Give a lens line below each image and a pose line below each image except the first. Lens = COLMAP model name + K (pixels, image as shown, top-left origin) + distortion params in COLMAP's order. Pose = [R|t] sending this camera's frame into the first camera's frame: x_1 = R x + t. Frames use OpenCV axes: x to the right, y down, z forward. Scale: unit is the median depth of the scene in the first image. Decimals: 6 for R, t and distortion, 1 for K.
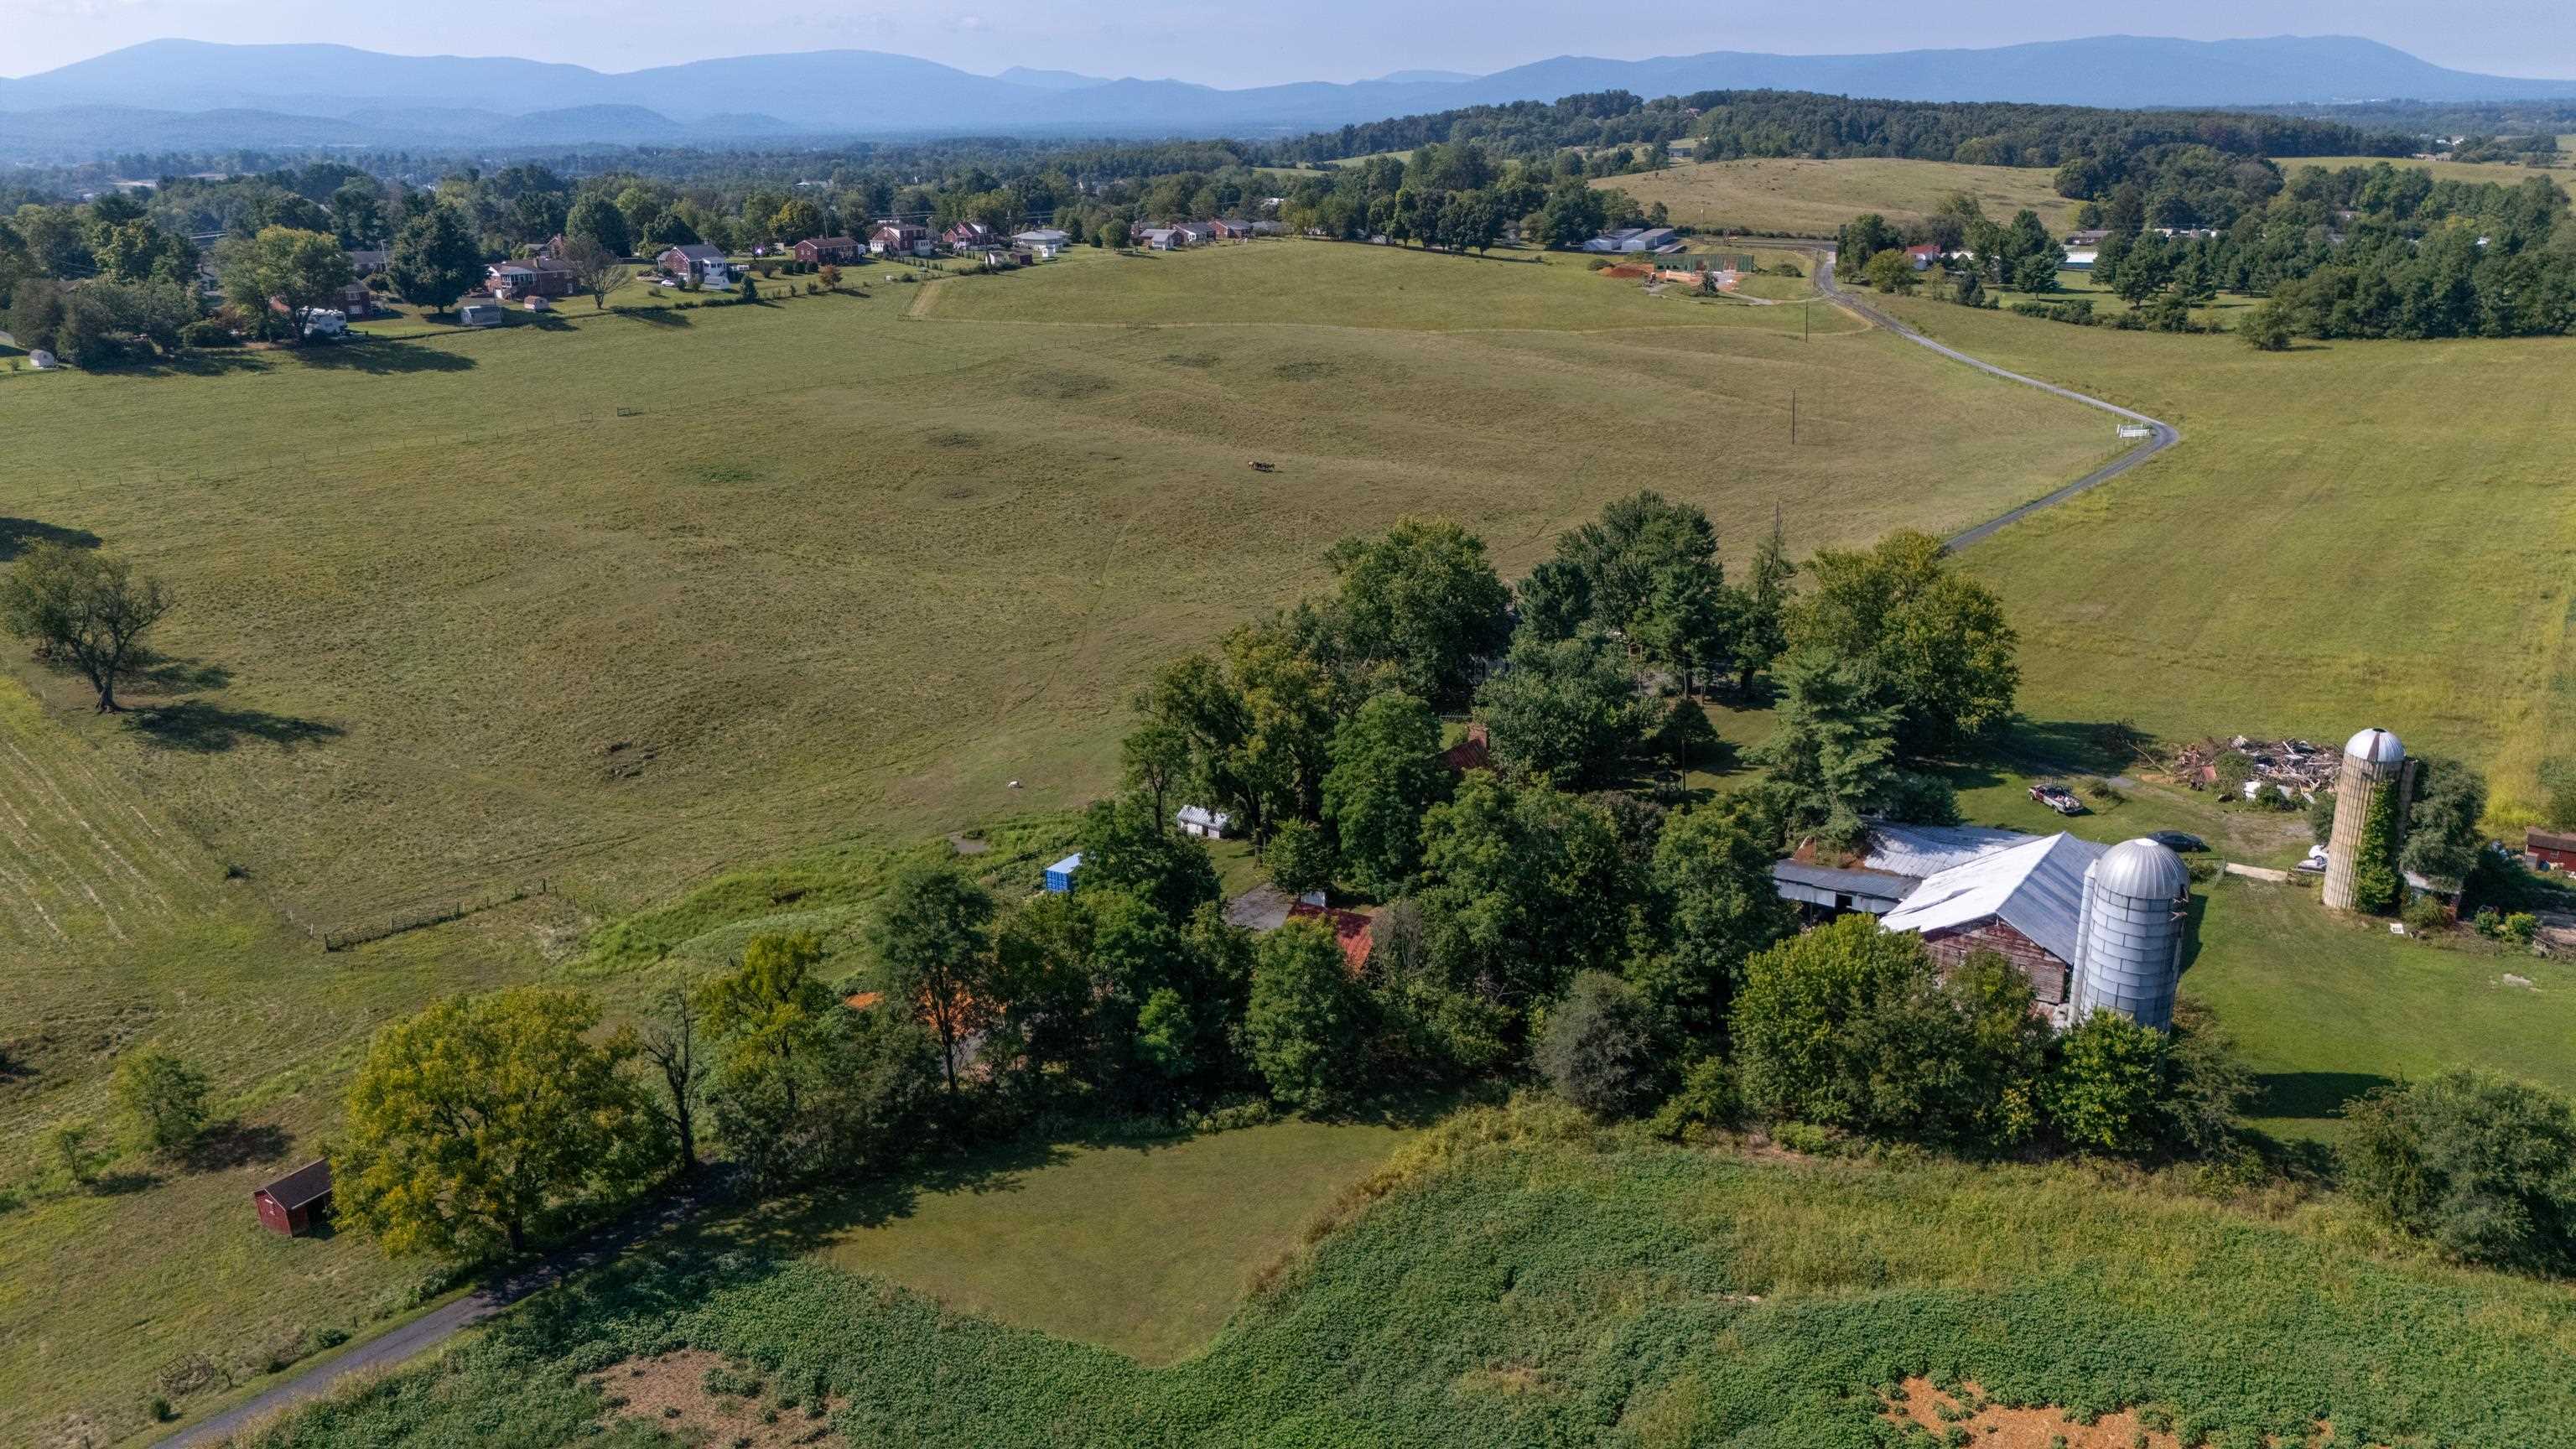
lens RADIAL K [[1904.0, 0, 1288.0], [0, 1904.0, 724.5], [0, 0, 1]] dist [0.068861, -0.070013]
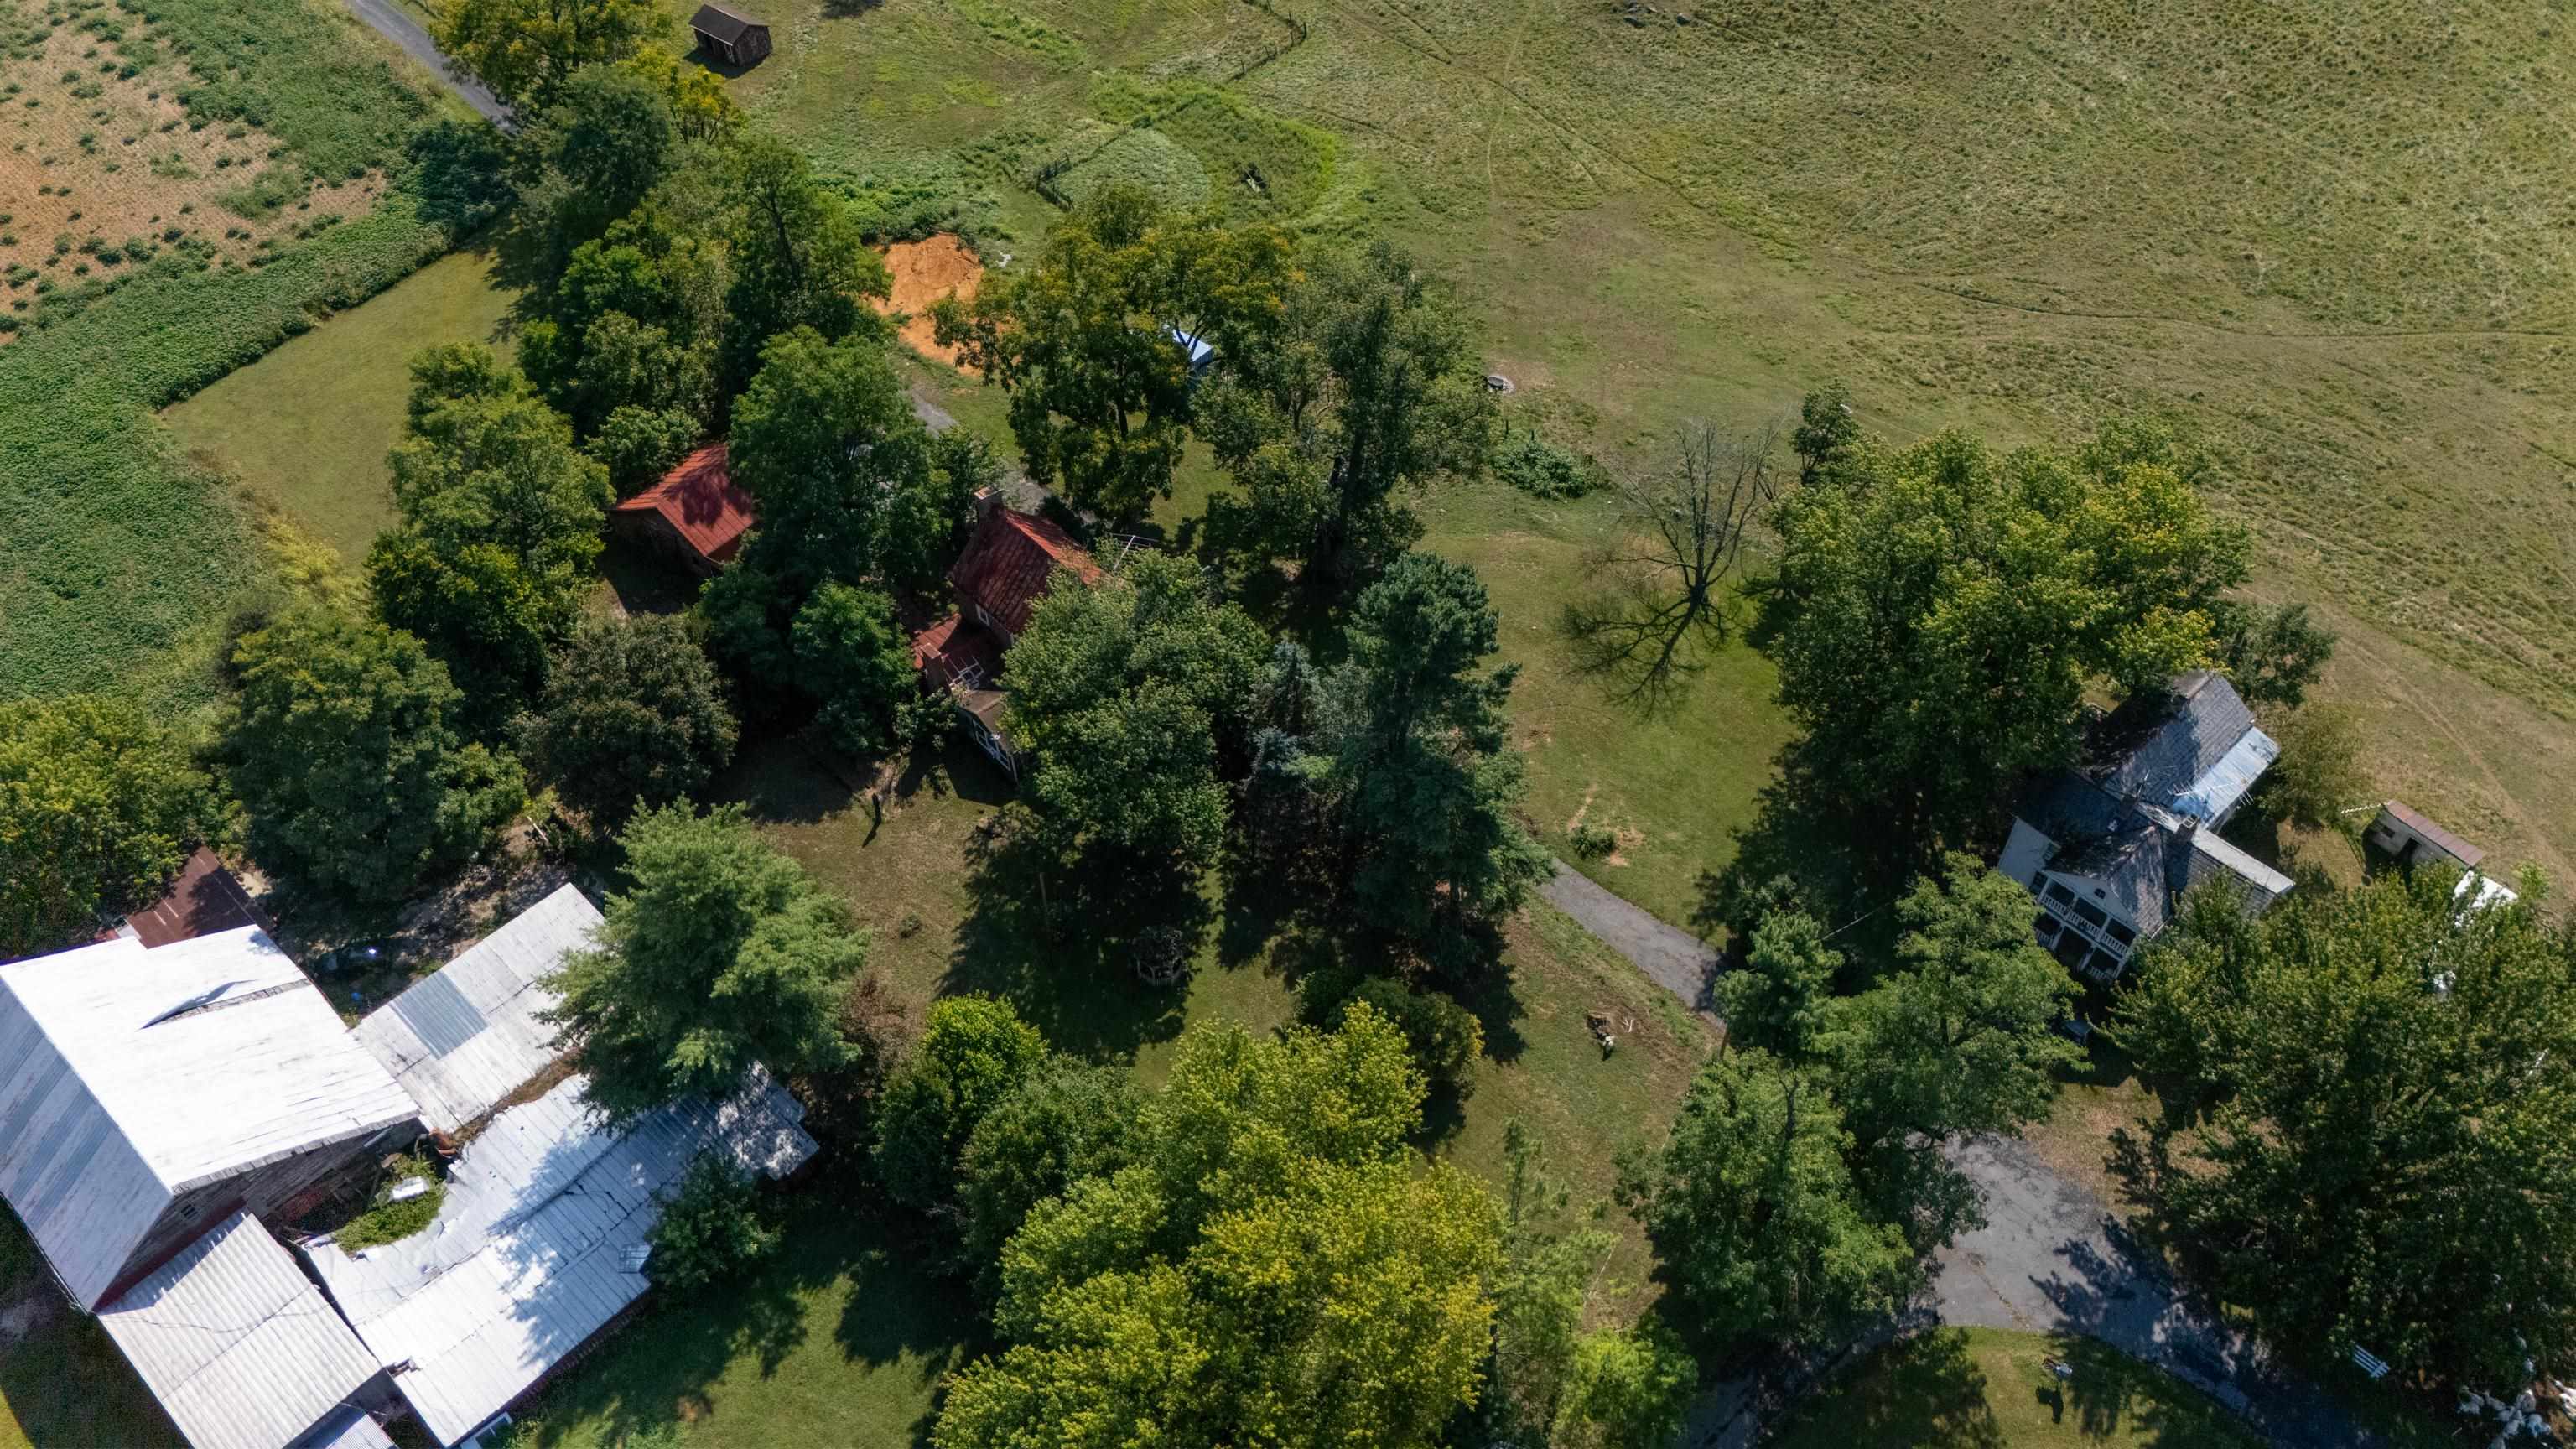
lens RADIAL K [[1908.9, 0, 1288.0], [0, 1908.9, 724.5], [0, 0, 1]] dist [0.039976, -0.004988]
pose [[-0.118827, 0.755057, -0.644801, 0.577979], [-0.275391, 0.598862, 0.752013, -0.496313], [0.953960, 0.266932, 0.136775, 1.105301]]
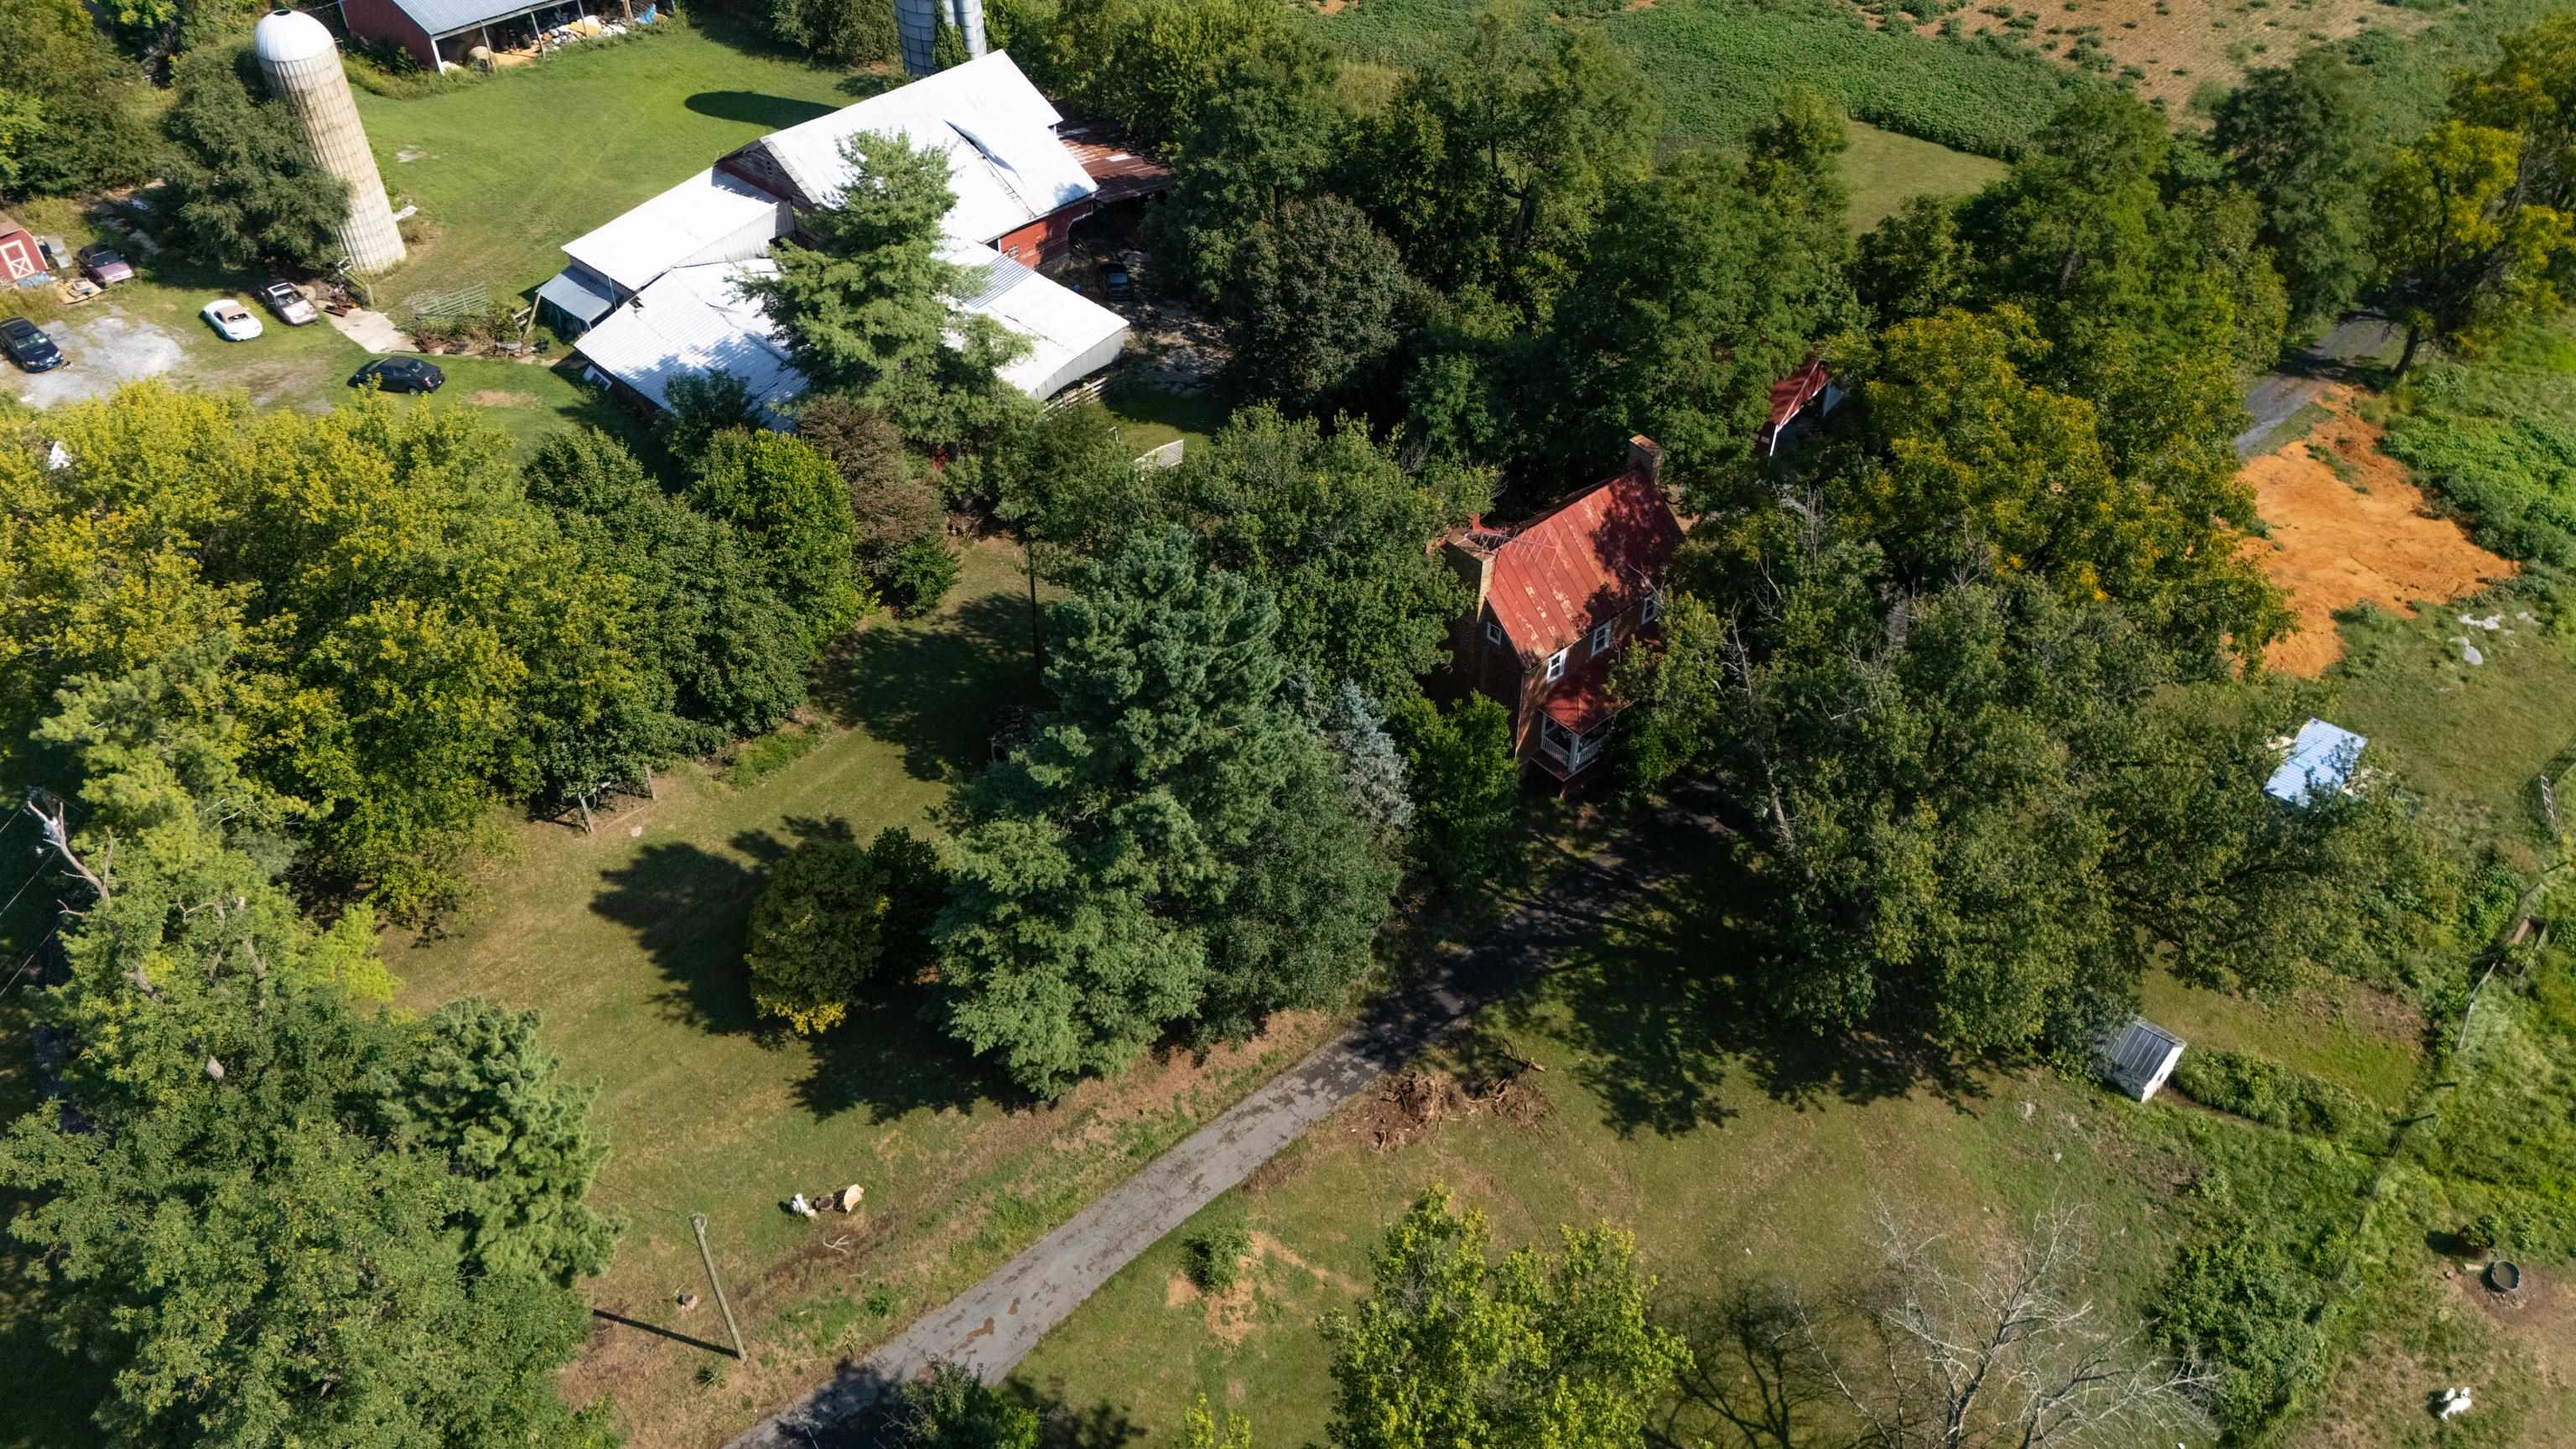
lens RADIAL K [[1904.0, 0, 1288.0], [0, 1904.0, 724.5], [0, 0, 1]] dist [0.068861, -0.070013]
pose [[-0.992094, -0.059298, 0.110606, 0.102845], [0.063389, 0.523875, 0.849433, -0.406342], [-0.108313, 0.849729, -0.515974, 1.430226]]
